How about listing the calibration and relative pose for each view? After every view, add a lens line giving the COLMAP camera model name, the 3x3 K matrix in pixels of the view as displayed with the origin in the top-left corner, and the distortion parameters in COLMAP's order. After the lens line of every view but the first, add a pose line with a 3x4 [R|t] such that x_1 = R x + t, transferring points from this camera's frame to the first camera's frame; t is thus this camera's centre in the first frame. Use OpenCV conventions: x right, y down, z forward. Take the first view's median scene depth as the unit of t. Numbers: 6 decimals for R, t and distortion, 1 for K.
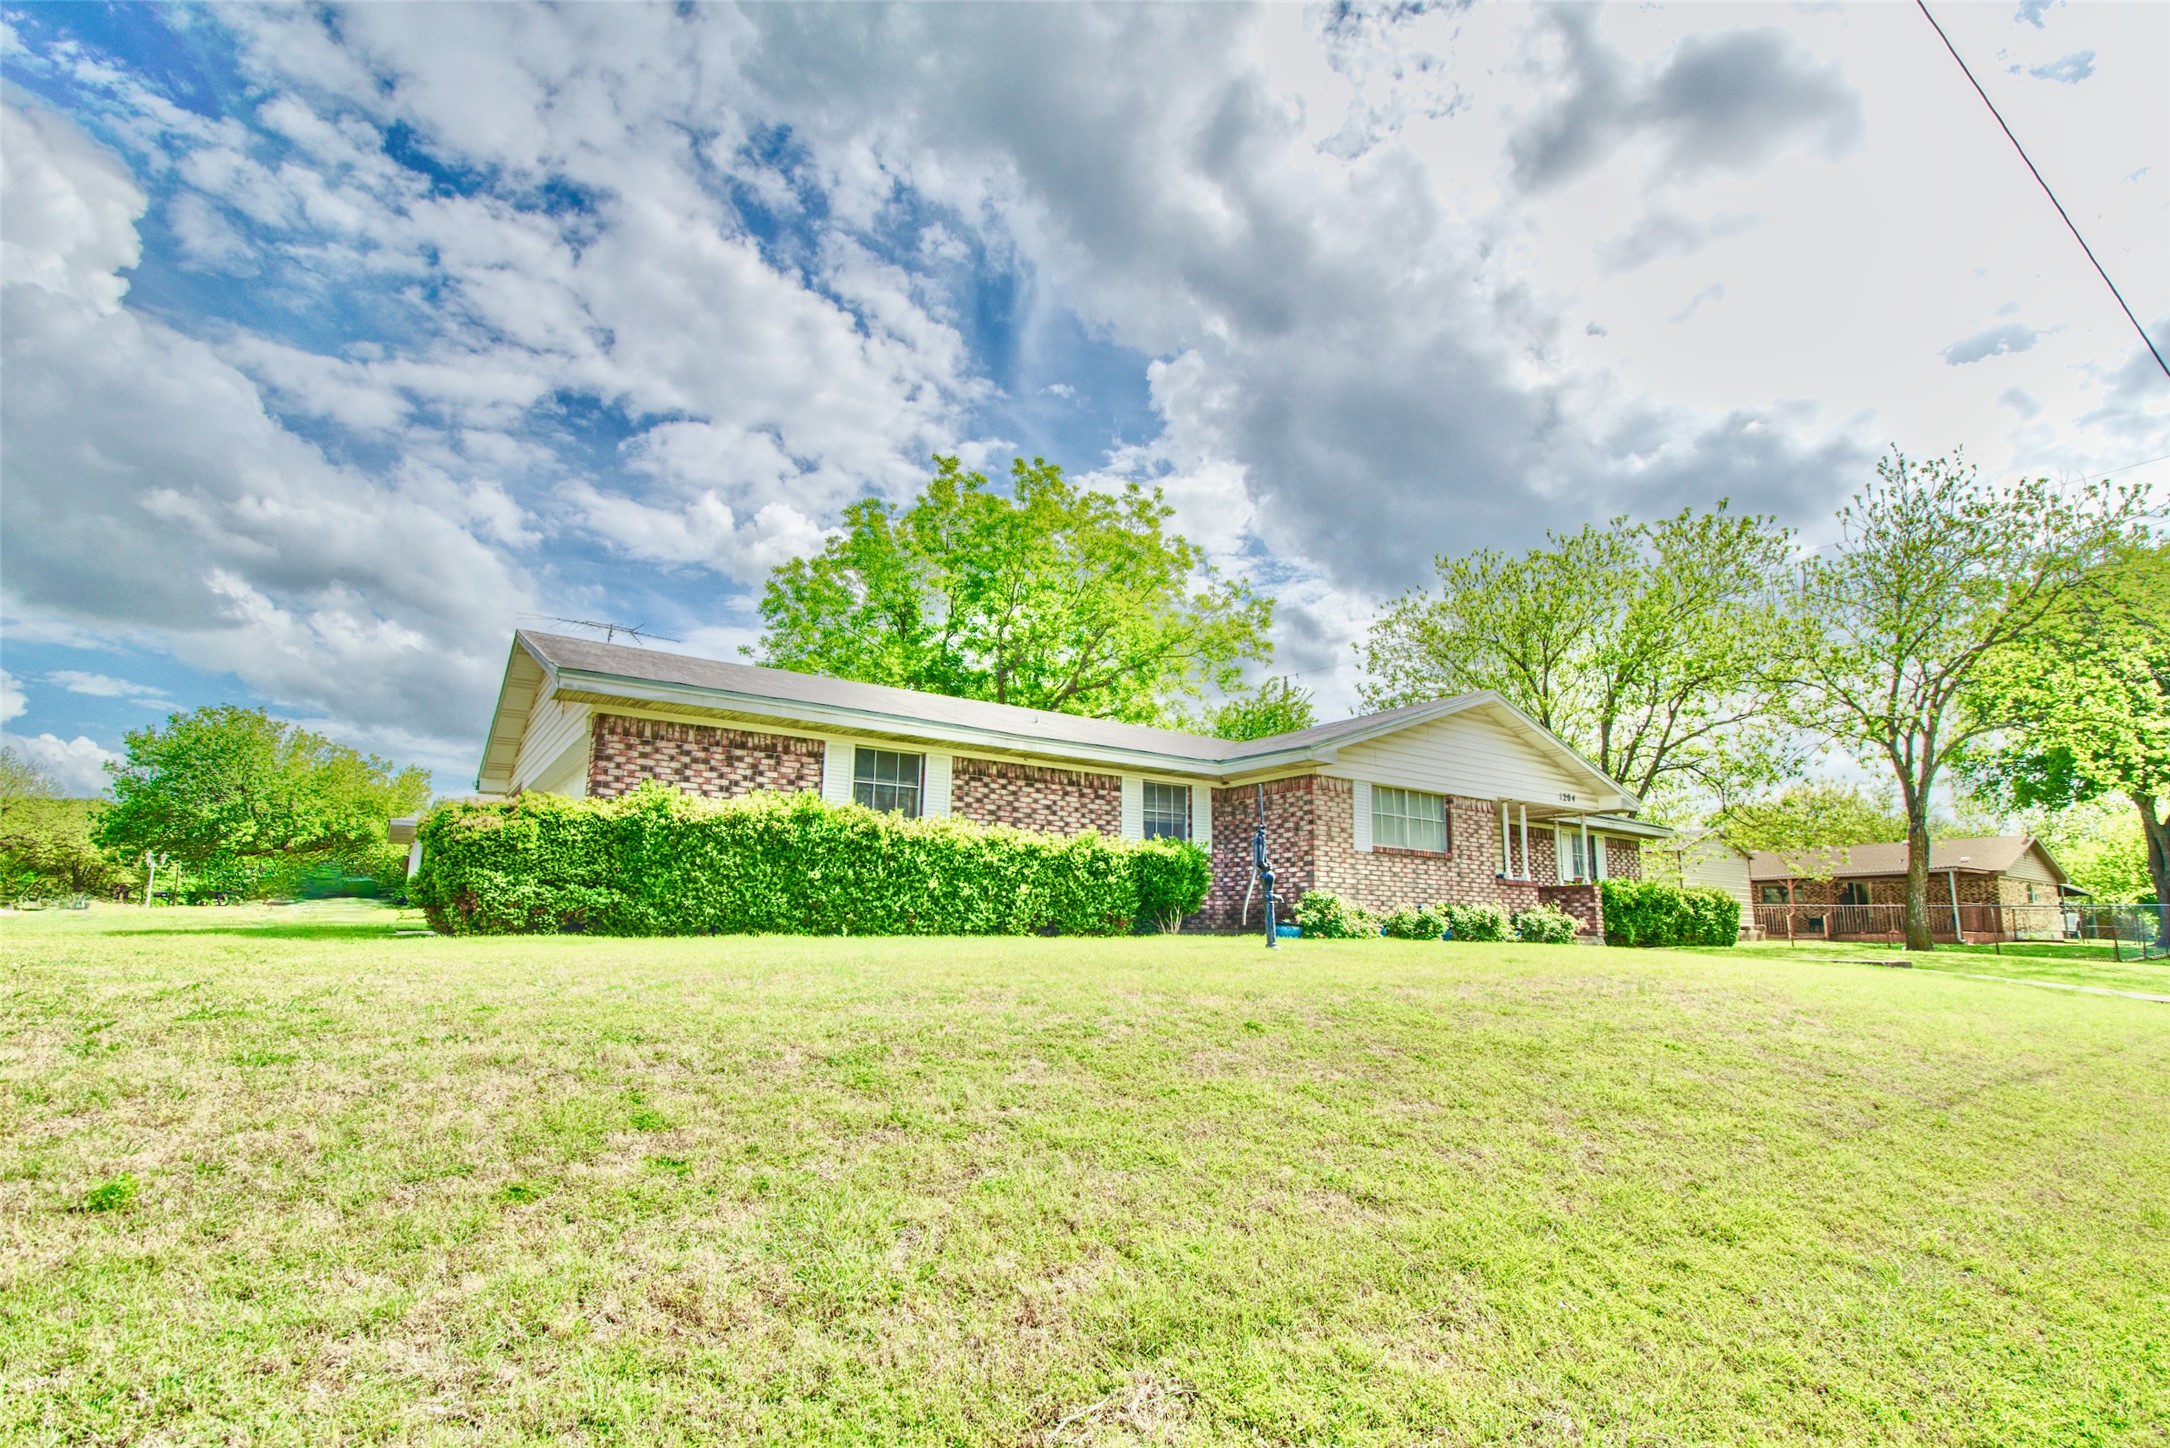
lens RADIAL K [[963.2, 0, 1085.0], [0, 963.2, 724.0], [0, 0, 1]] dist [0.019412, -0.000004]
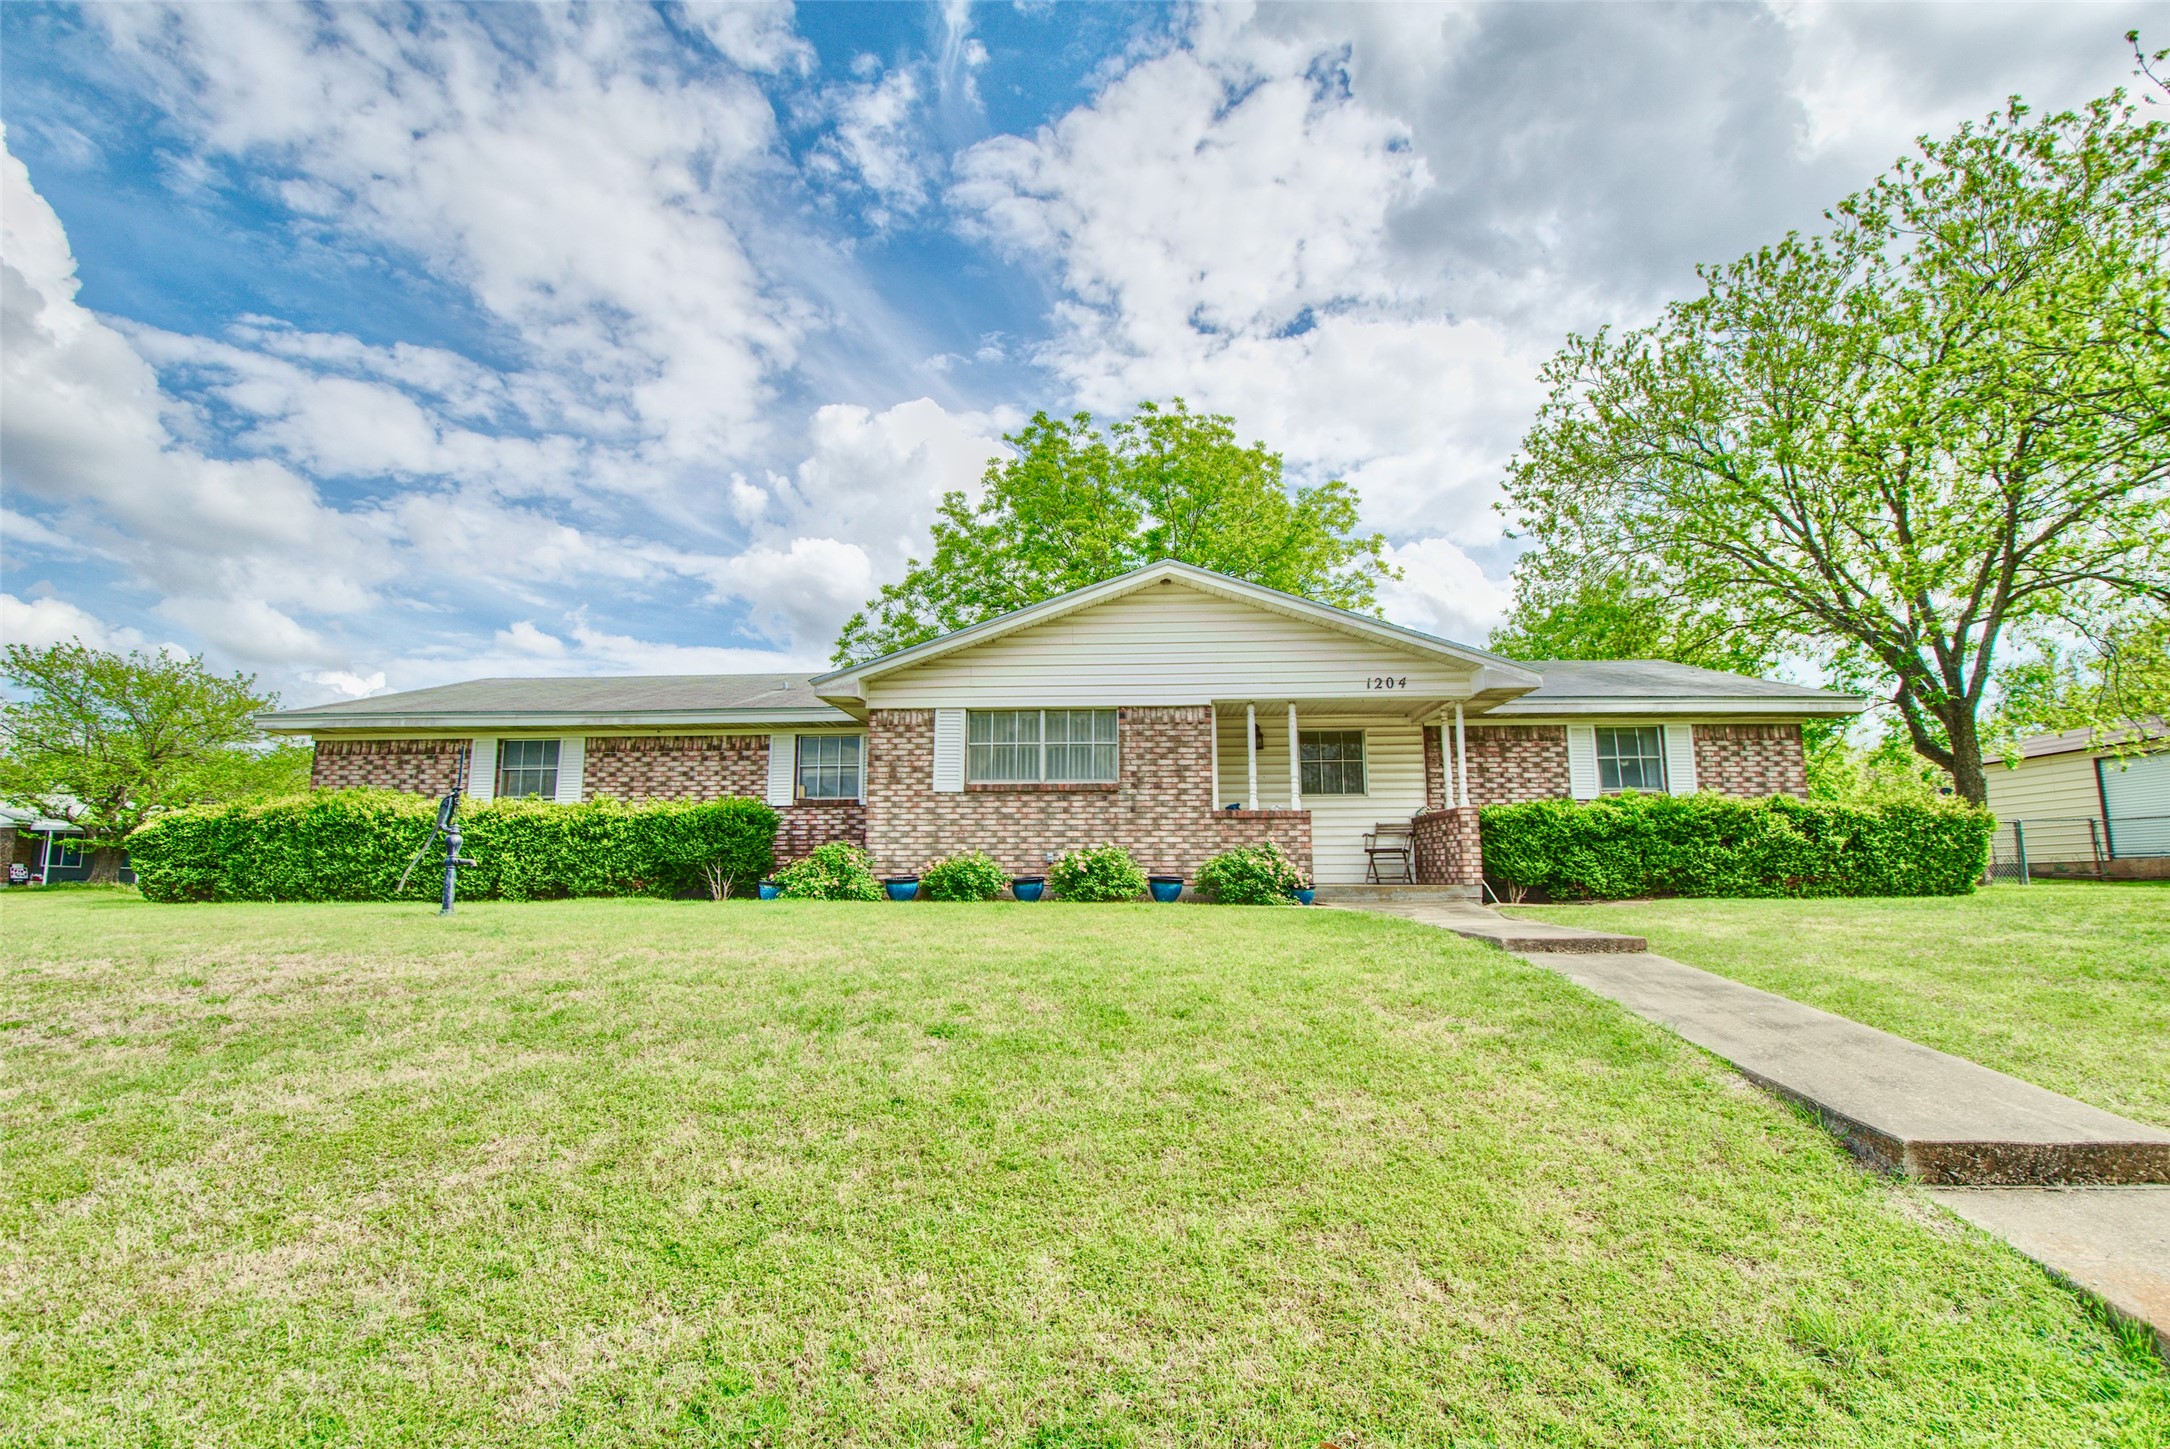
lens RADIAL K [[963.2, 0, 1085.0], [0, 963.2, 724.5], [0, 0, 1]] dist [0.019412, -0.000004]
pose [[0.798944, -0.112651, -0.590761, 0.954967], [0.142839, 0.989736, 0.004444, 0.093190], [0.584197, -0.087934, 0.806834, 0.424474]]
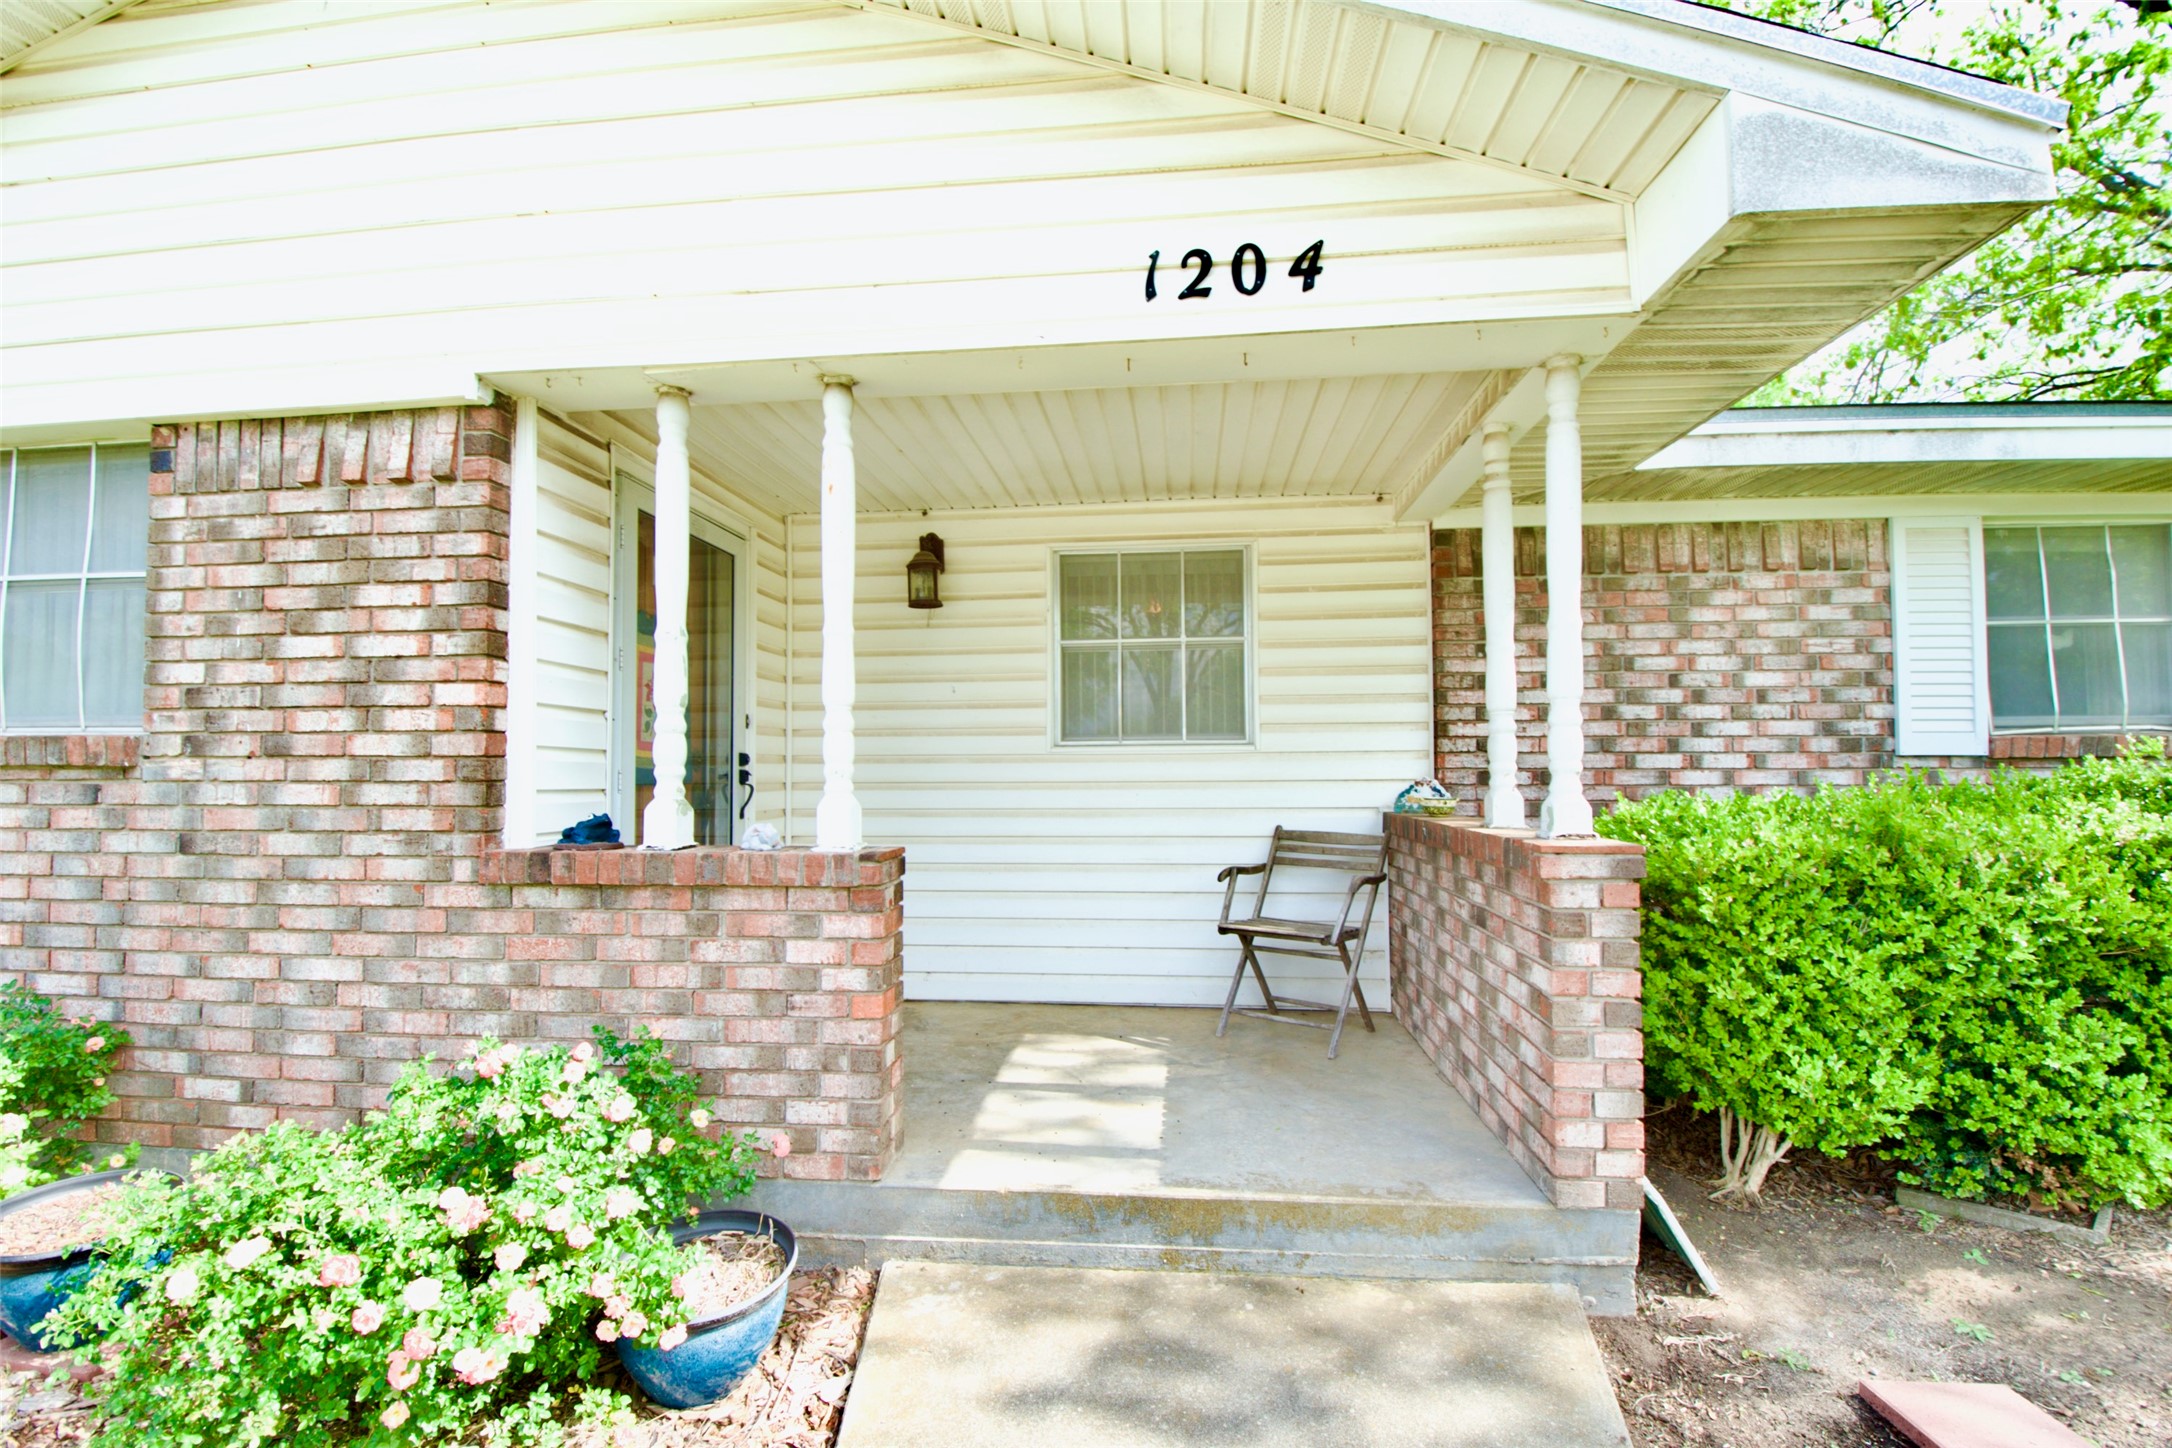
lens RADIAL K [[946.4, 0, 1088.1], [0, 946.4, 736.2], [0, 0, 1]] dist [0.020549, -0.027589]
pose [[0.766879, -0.040331, -0.640523, 0.749093], [0.153499, 0.980584, 0.122037, 0.163400], [0.623165, -0.191908, 0.758180, 1.136475]]
